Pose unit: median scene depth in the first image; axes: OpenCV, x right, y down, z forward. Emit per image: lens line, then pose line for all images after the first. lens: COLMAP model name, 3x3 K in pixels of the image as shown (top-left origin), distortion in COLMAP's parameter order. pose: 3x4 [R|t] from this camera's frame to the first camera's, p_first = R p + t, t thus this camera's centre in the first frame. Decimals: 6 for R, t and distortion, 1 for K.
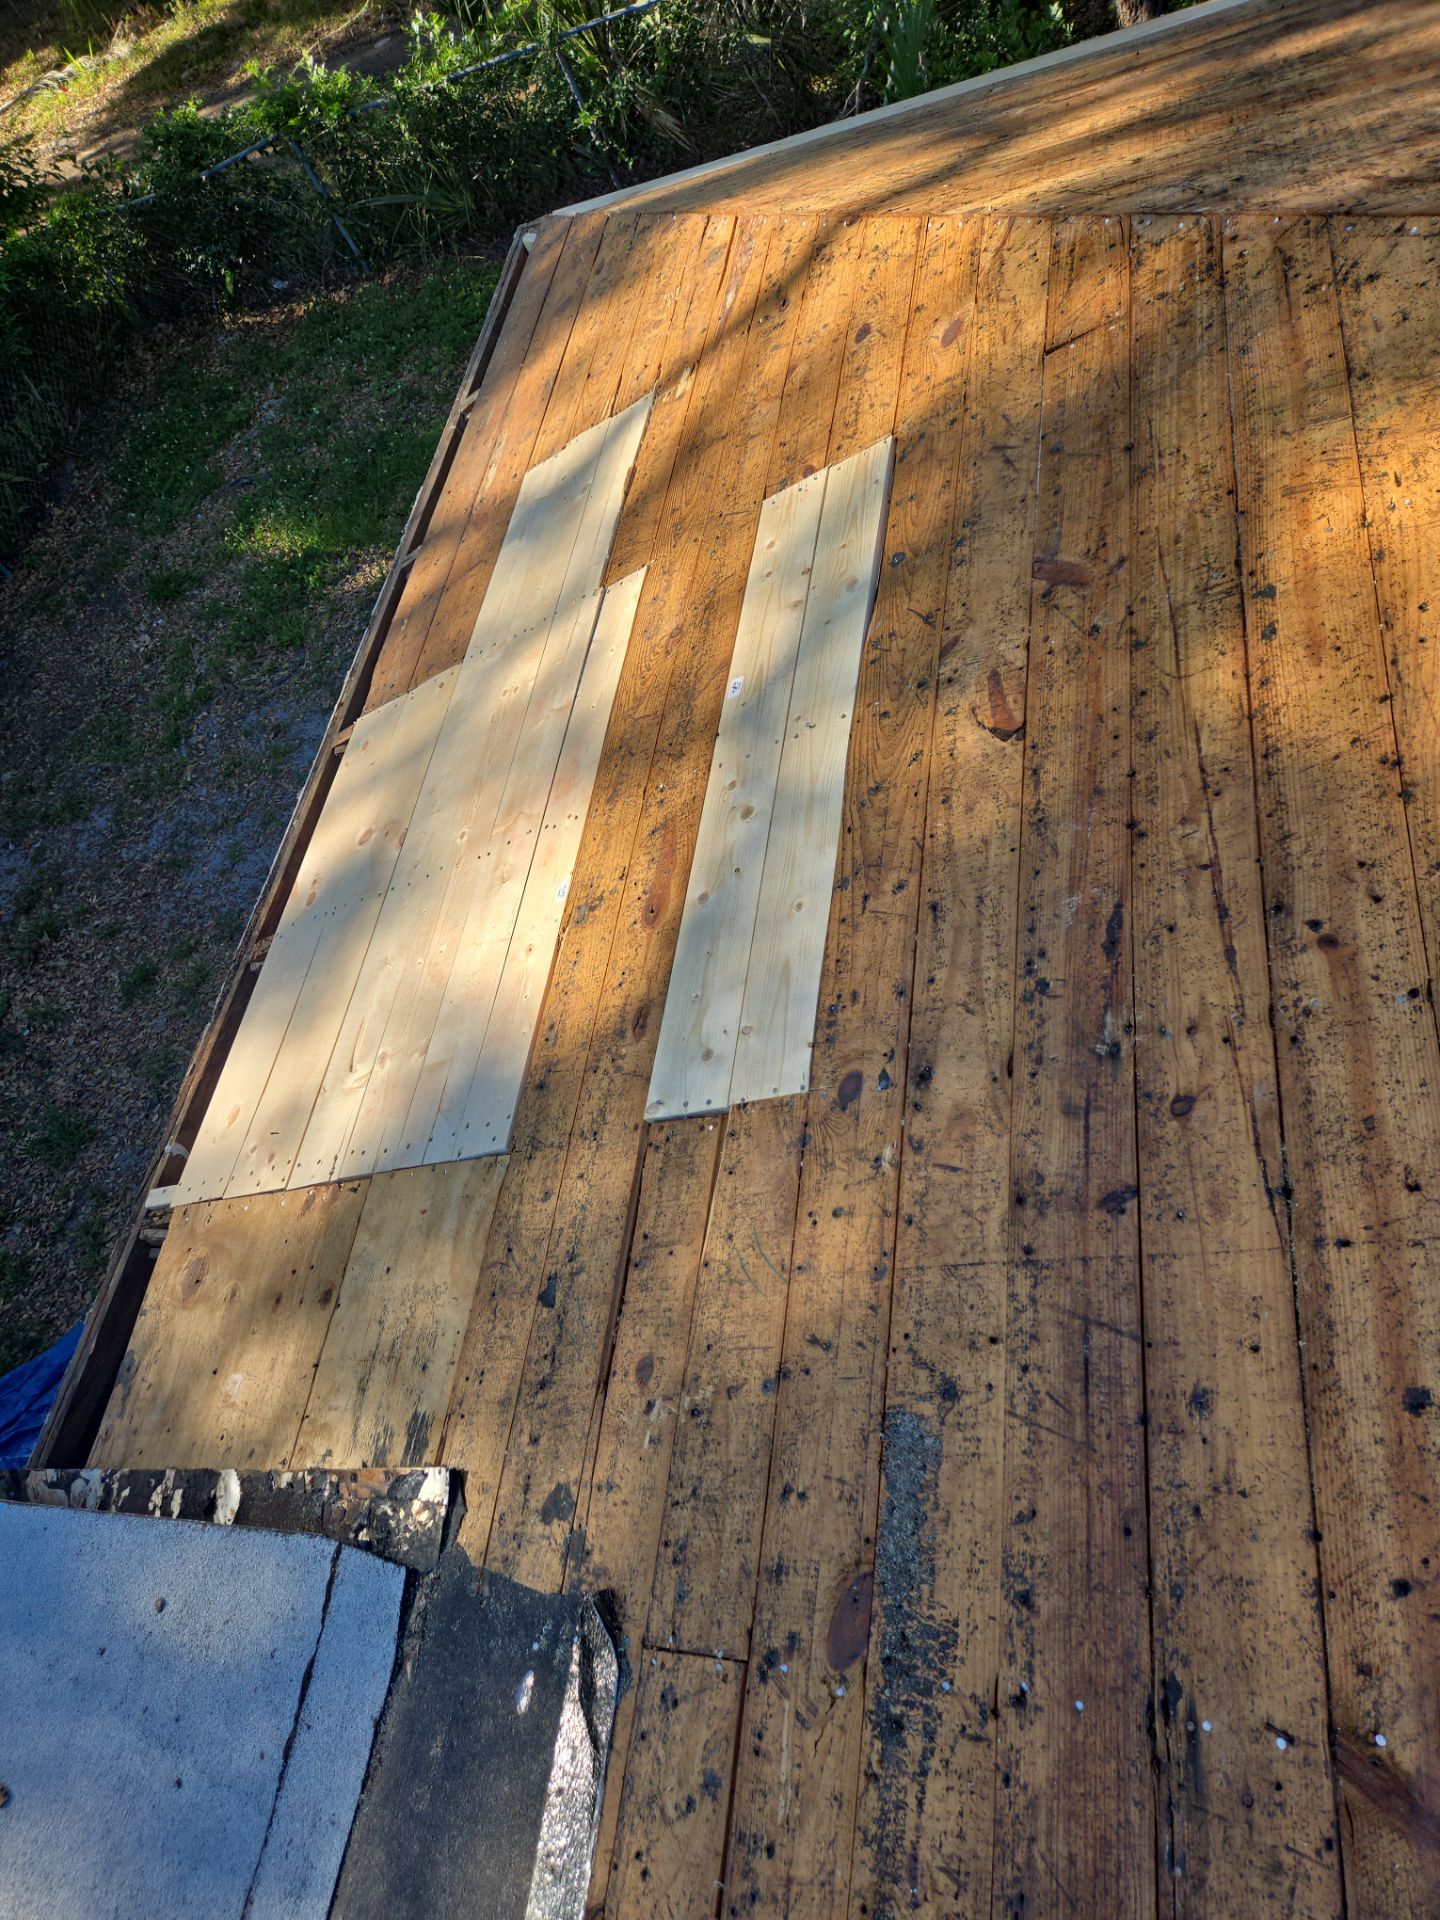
lens RADIAL K [[1301.3, 0, 692.8], [0, 1301.3, 939.1], [0, 0, 1]] dist [0.087226, -0.065362]
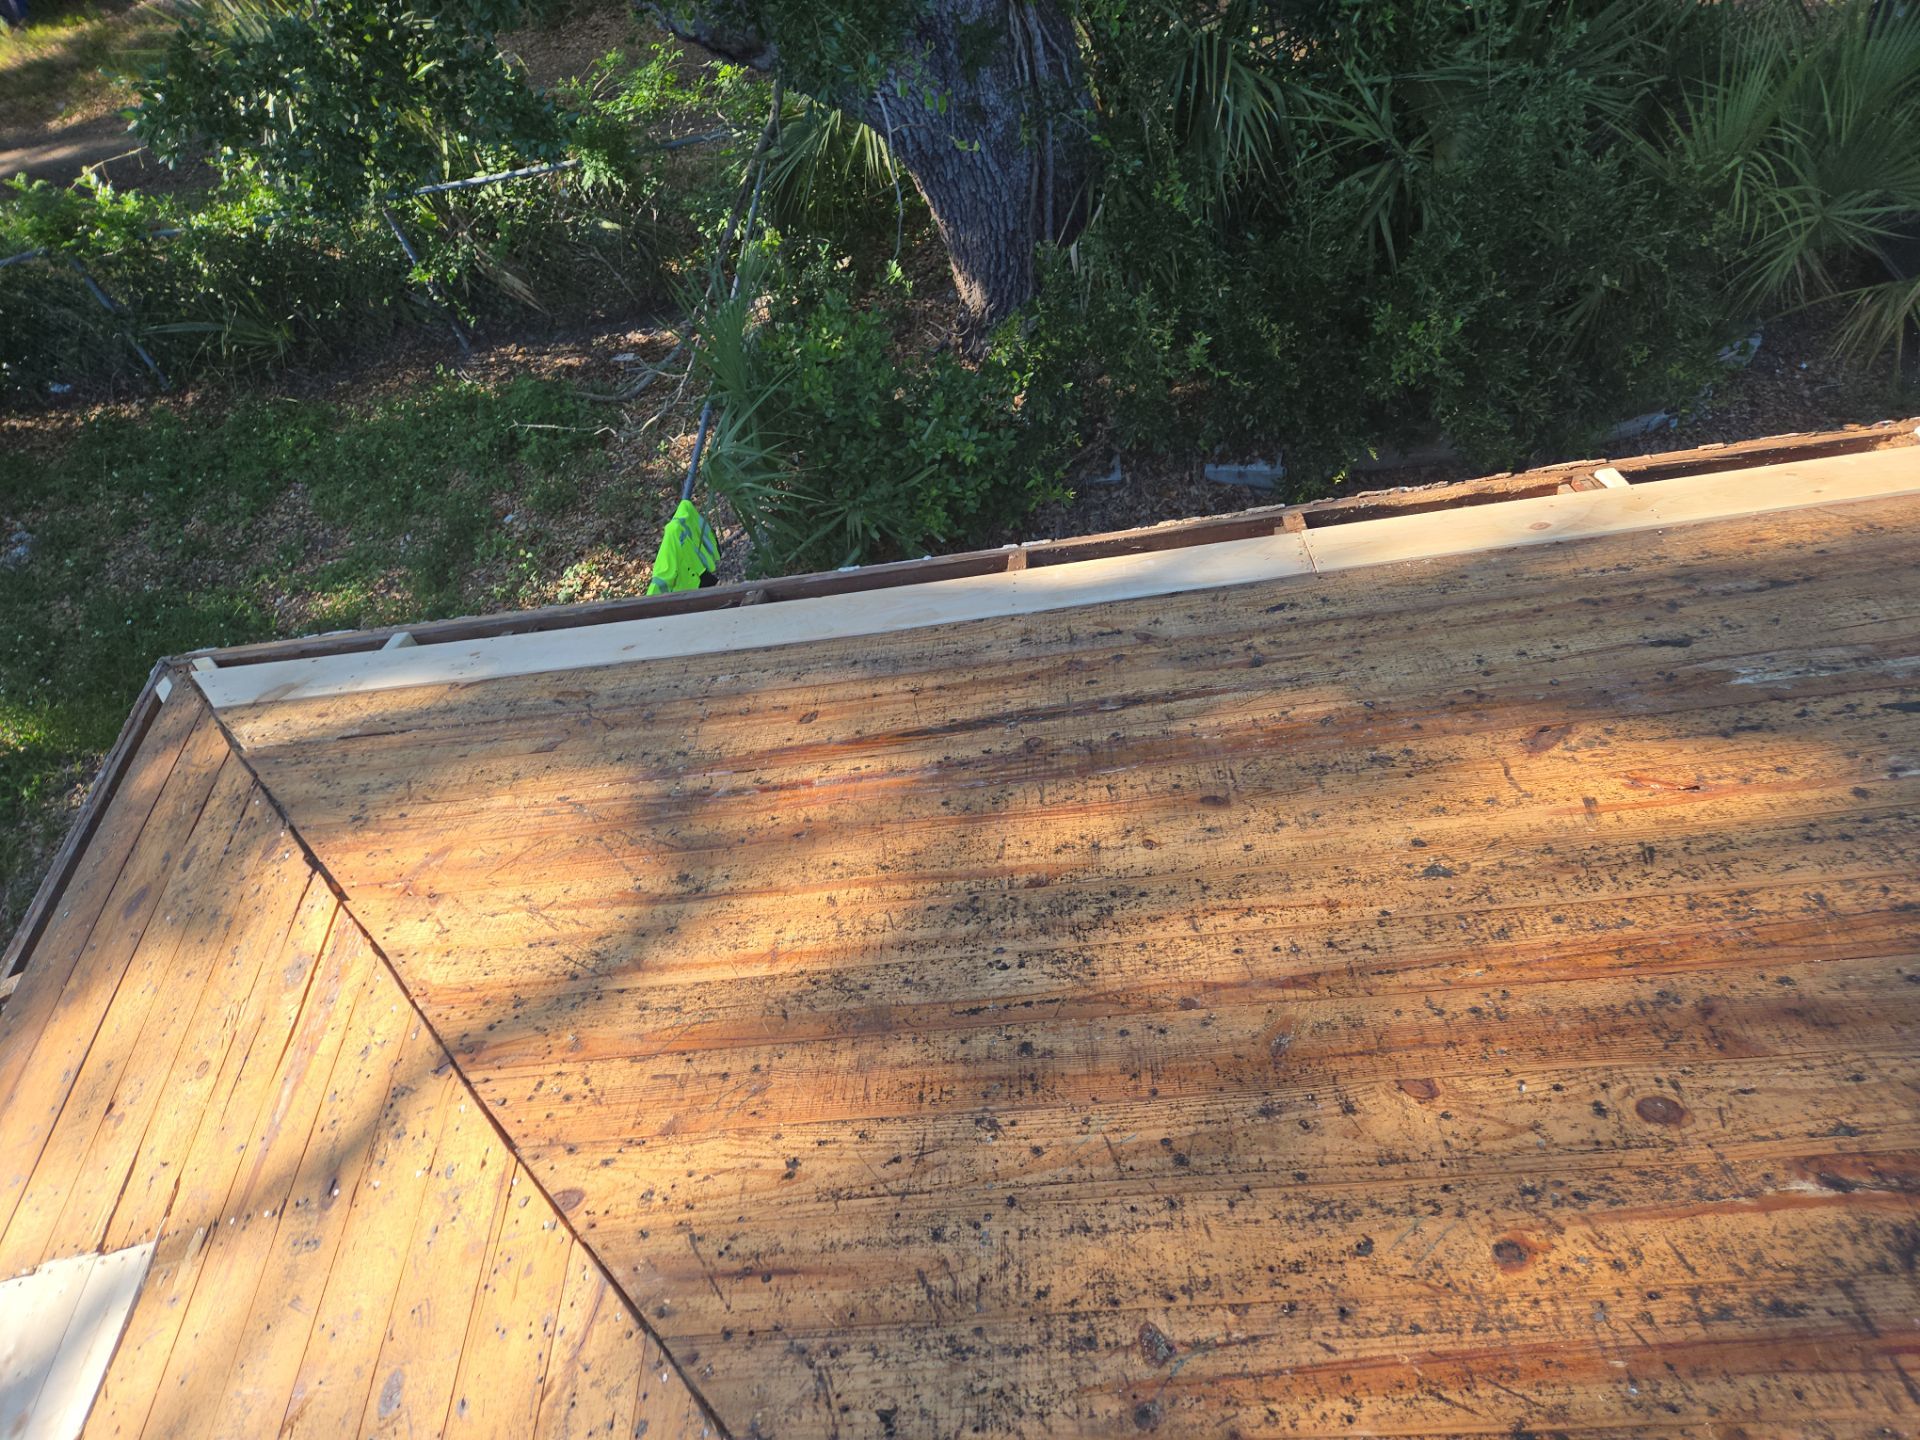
lens RADIAL K [[1301.3, 0, 938.3], [0, 1301.3, 697.4], [0, 0, 1]] dist [0.087226, -0.065362]
pose [[0.973720, 0.004664, 0.227701, 0.306911], [0.028965, 0.989136, -0.144124, -0.893912], [-0.225899, 0.146932, 0.963006, 0.357597]]
